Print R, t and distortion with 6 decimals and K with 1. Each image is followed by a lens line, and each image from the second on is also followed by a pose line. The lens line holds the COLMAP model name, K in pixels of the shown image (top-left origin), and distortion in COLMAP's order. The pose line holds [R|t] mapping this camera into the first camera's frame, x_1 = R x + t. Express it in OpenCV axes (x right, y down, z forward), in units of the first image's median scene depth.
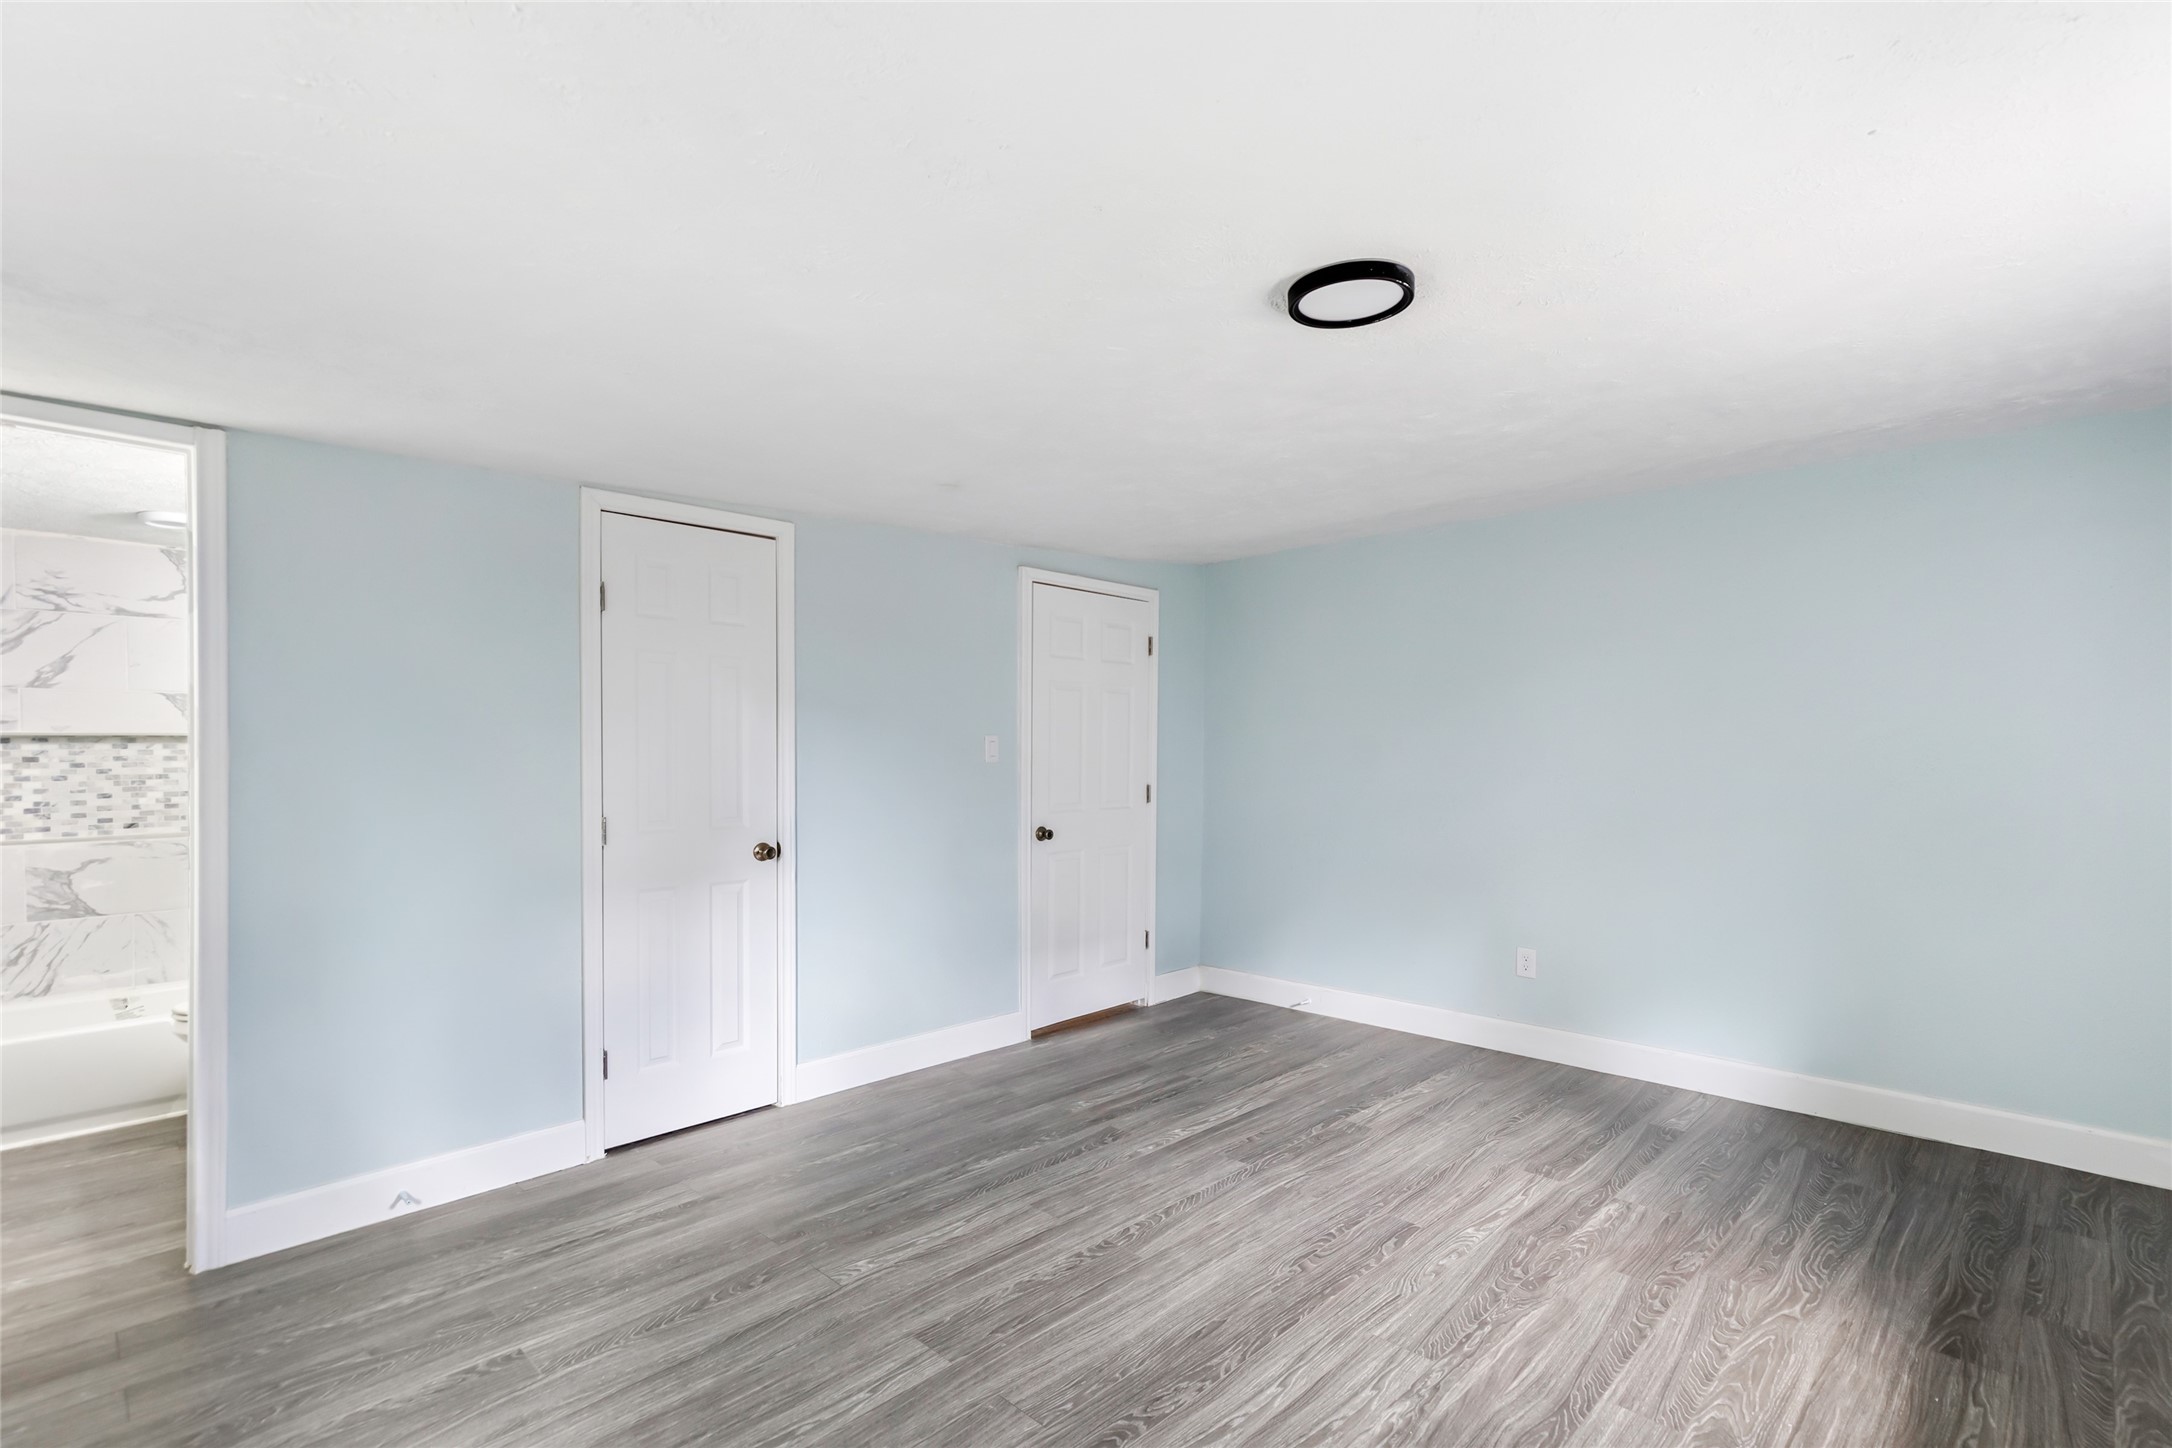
lens RADIAL K [[1042.1, 0, 1093.0], [0, 1042.1, 753.8], [0, 0, 1]] dist [0.005848, 0.000752]
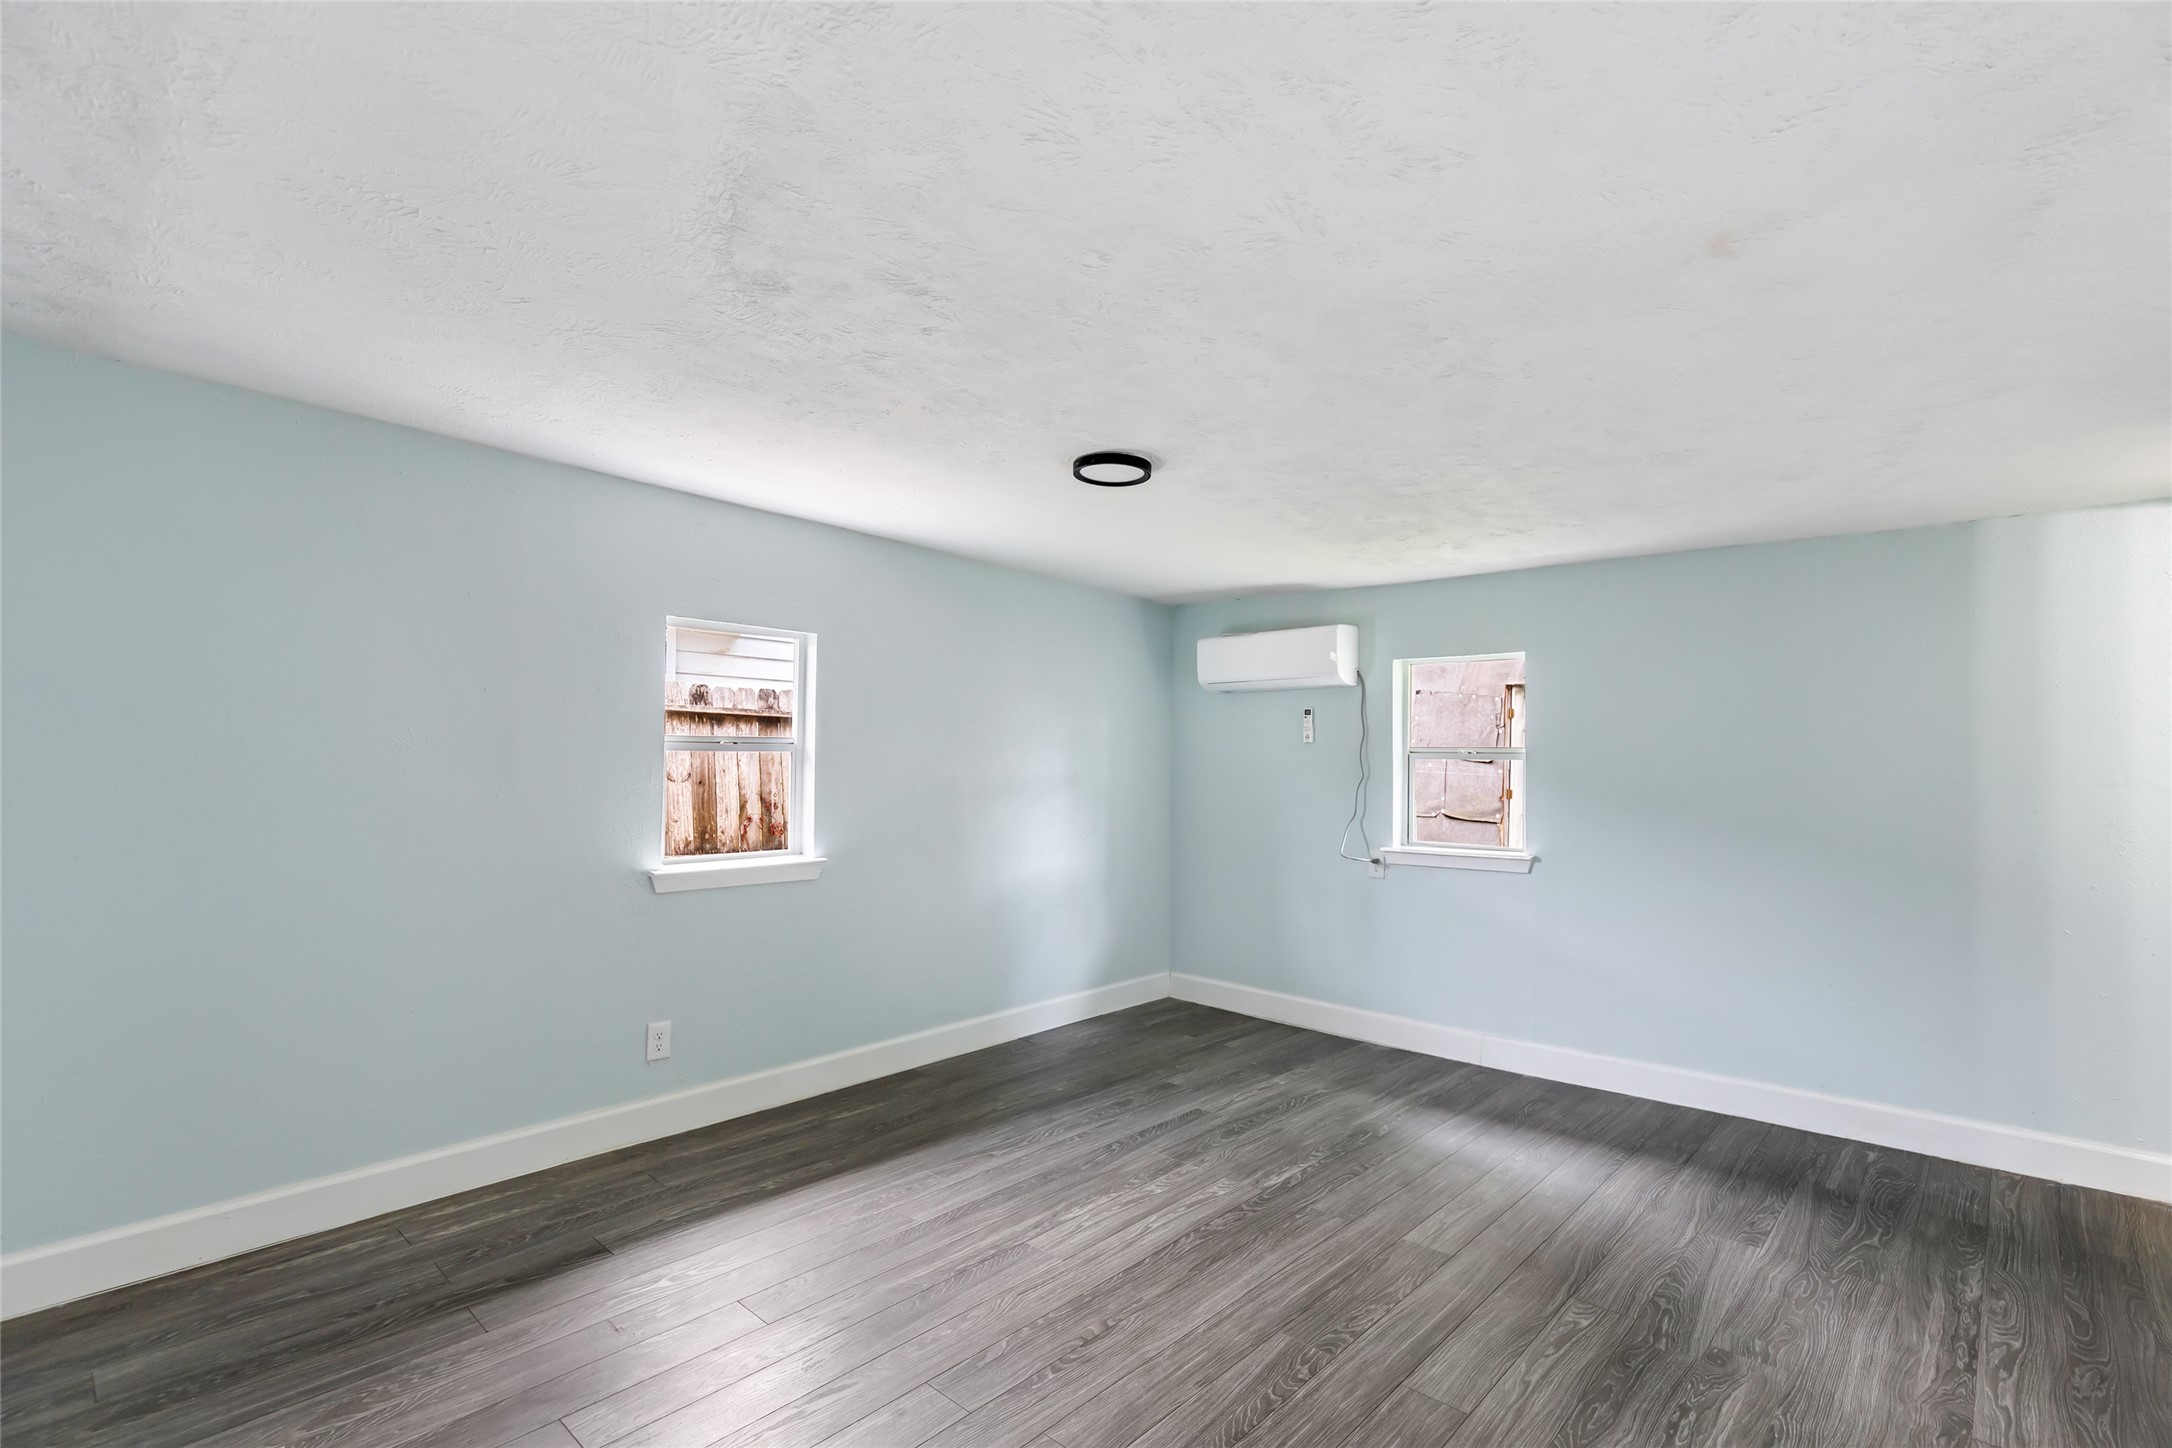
lens RADIAL K [[1042.1, 0, 1093.0], [0, 1042.1, 753.8], [0, 0, 1]] dist [0.005848, 0.000752]
pose [[-0.999618, -0.003451, -0.027407, 0.165528], [-0.003401, 0.999992, -0.001878, -0.005923], [0.027413, -0.001784, -0.999623, 1.335141]]
